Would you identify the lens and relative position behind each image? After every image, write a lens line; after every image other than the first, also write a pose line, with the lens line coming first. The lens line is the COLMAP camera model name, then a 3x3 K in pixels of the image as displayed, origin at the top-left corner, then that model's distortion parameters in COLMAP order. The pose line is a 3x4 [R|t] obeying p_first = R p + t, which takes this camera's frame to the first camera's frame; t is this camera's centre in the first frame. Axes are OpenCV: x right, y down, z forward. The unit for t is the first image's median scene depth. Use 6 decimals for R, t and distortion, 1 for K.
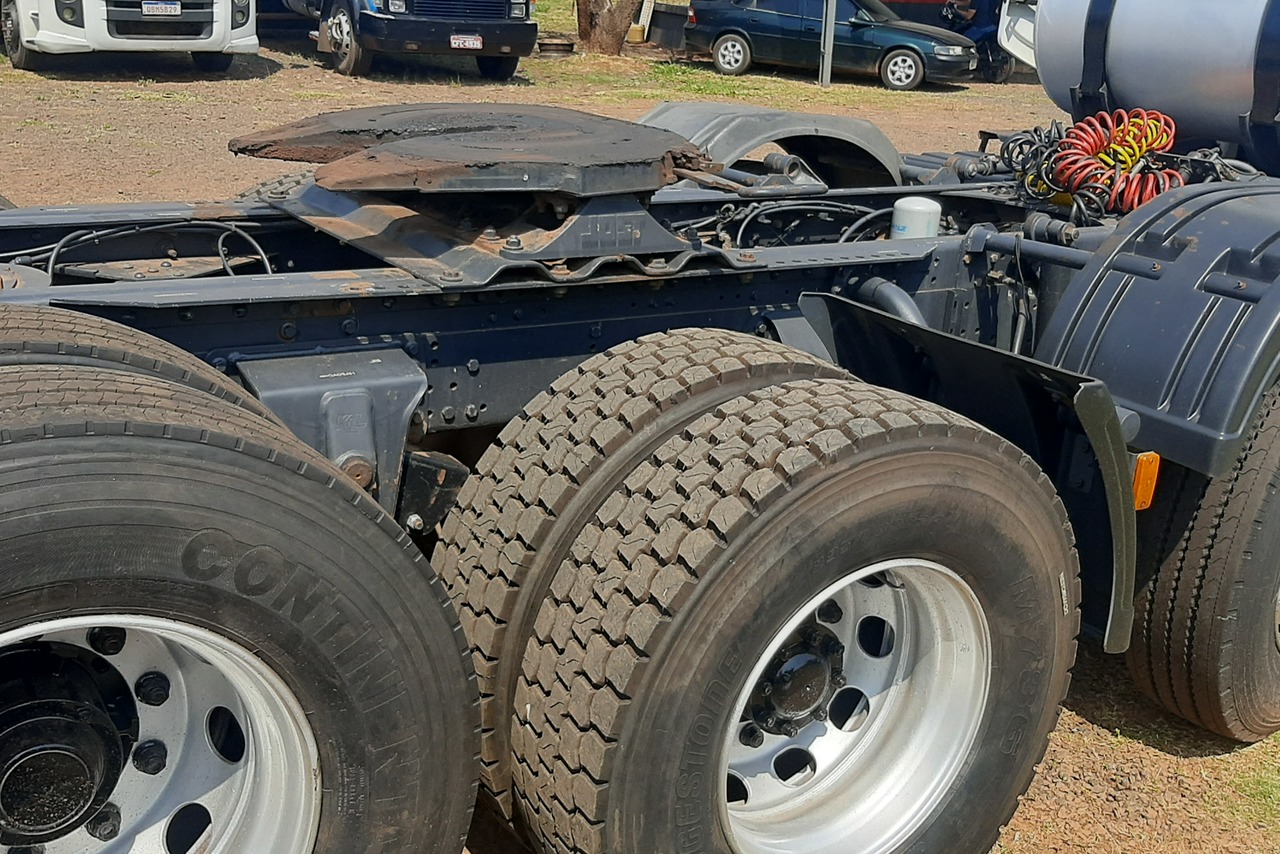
lens RADIAL K [[1339.0, 0, 640.0], [0, 1339.0, 427.0], [0, 0, 1]] dist [0.054701, -0.018363]
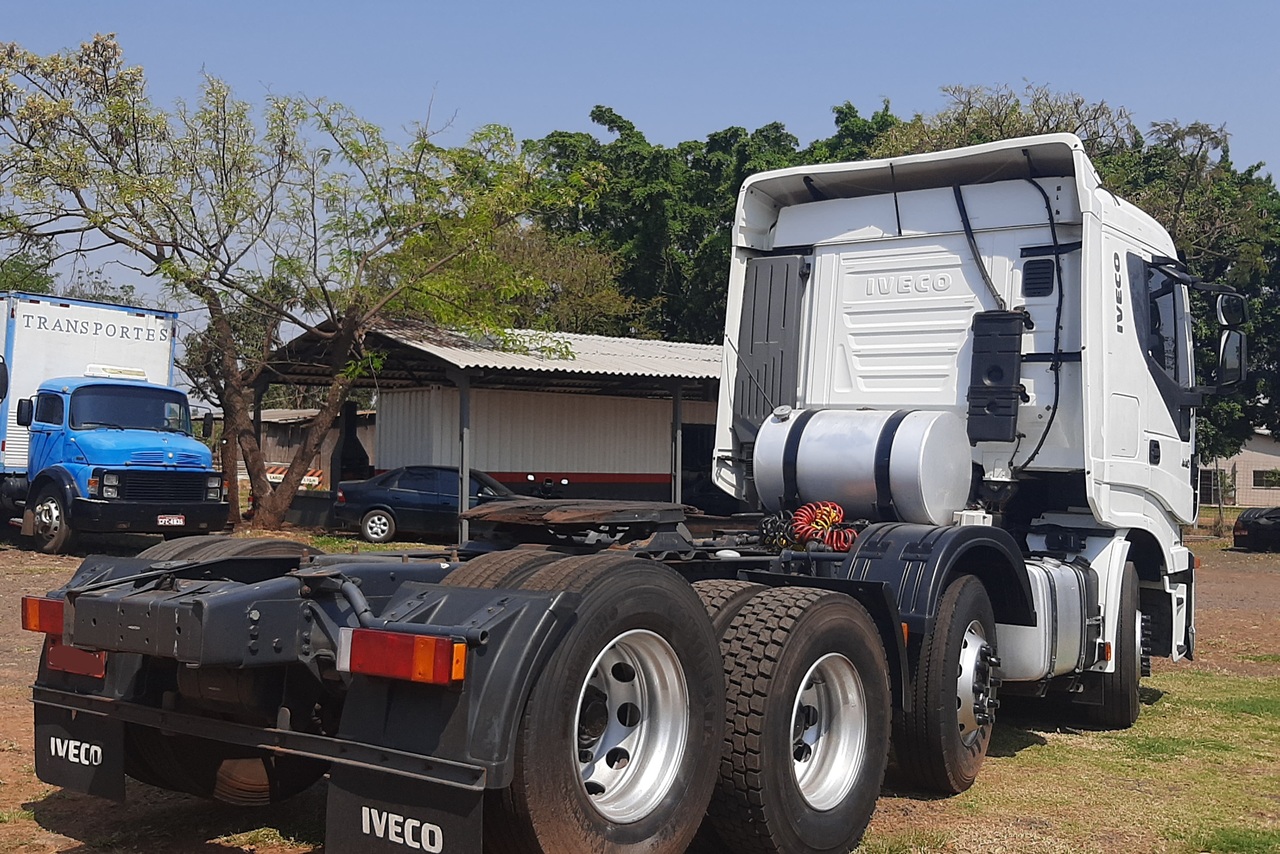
lens RADIAL K [[1339.0, 0, 640.0], [0, 1339.0, 427.0], [0, 0, 1]] dist [0.054701, -0.018363]
pose [[0.940715, -0.012773, 0.338958, -0.144581], [0.130382, 0.936135, -0.326577, 0.070130], [-0.313139, 0.351410, 0.882301, -0.176605]]
